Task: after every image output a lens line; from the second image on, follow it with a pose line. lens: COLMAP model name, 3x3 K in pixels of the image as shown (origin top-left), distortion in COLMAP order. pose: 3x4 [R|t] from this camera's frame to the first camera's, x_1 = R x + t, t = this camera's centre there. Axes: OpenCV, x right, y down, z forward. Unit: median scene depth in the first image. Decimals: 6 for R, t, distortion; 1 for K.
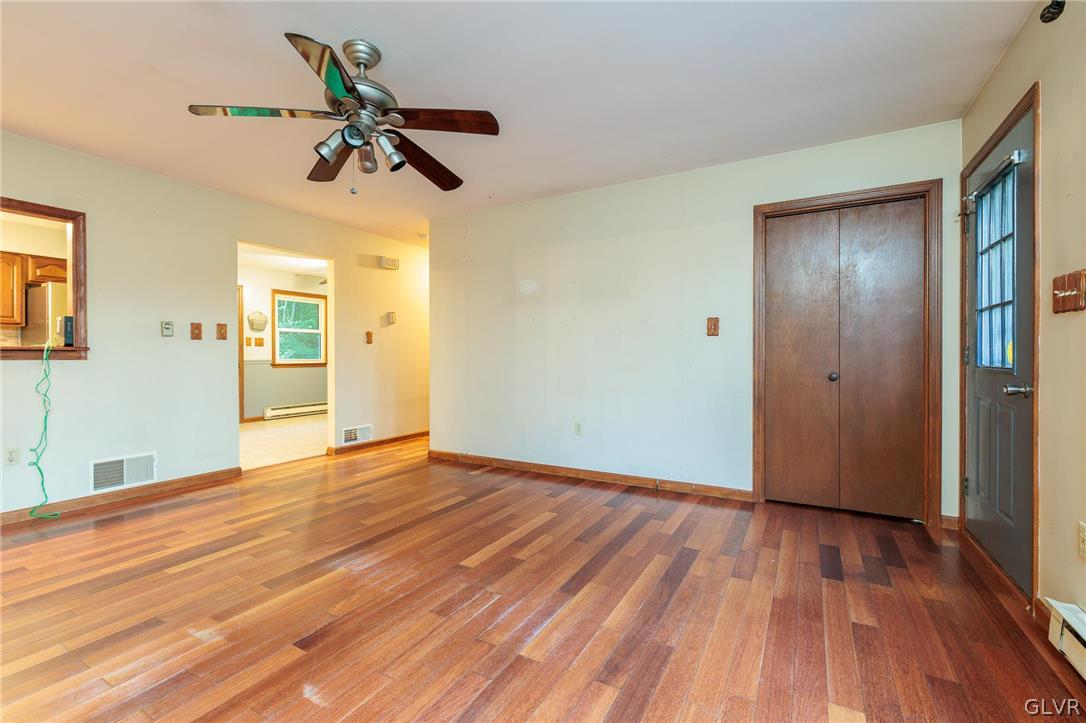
lens RADIAL K [[475.9, 0, 544.2], [0, 475.9, 363.2], [0, 0, 1]] dist [-0.001399, -0.000146]
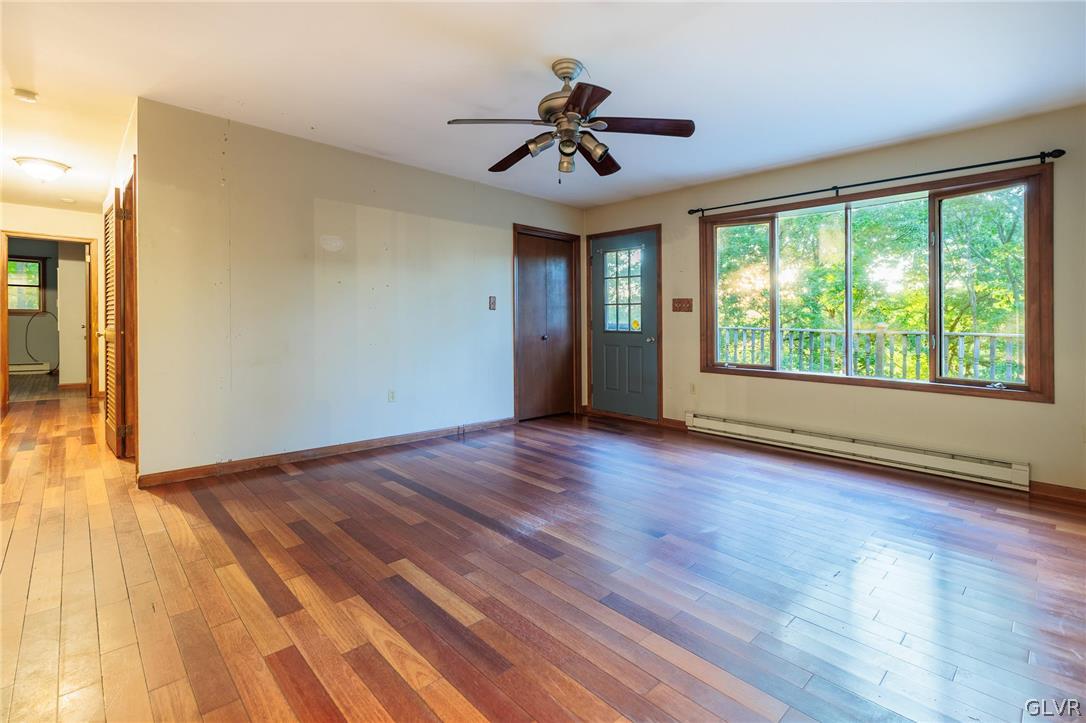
lens RADIAL K [[475.9, 0, 578.0], [0, 475.9, 324.7], [0, 0, 1]] dist [-0.001399, -0.000146]
pose [[0.270254, 0.003006, 0.962784, -1.114237], [0.001060, 0.999994, -0.003419, -0.012927], [-0.962789, 0.001945, 0.270249, 0.494544]]
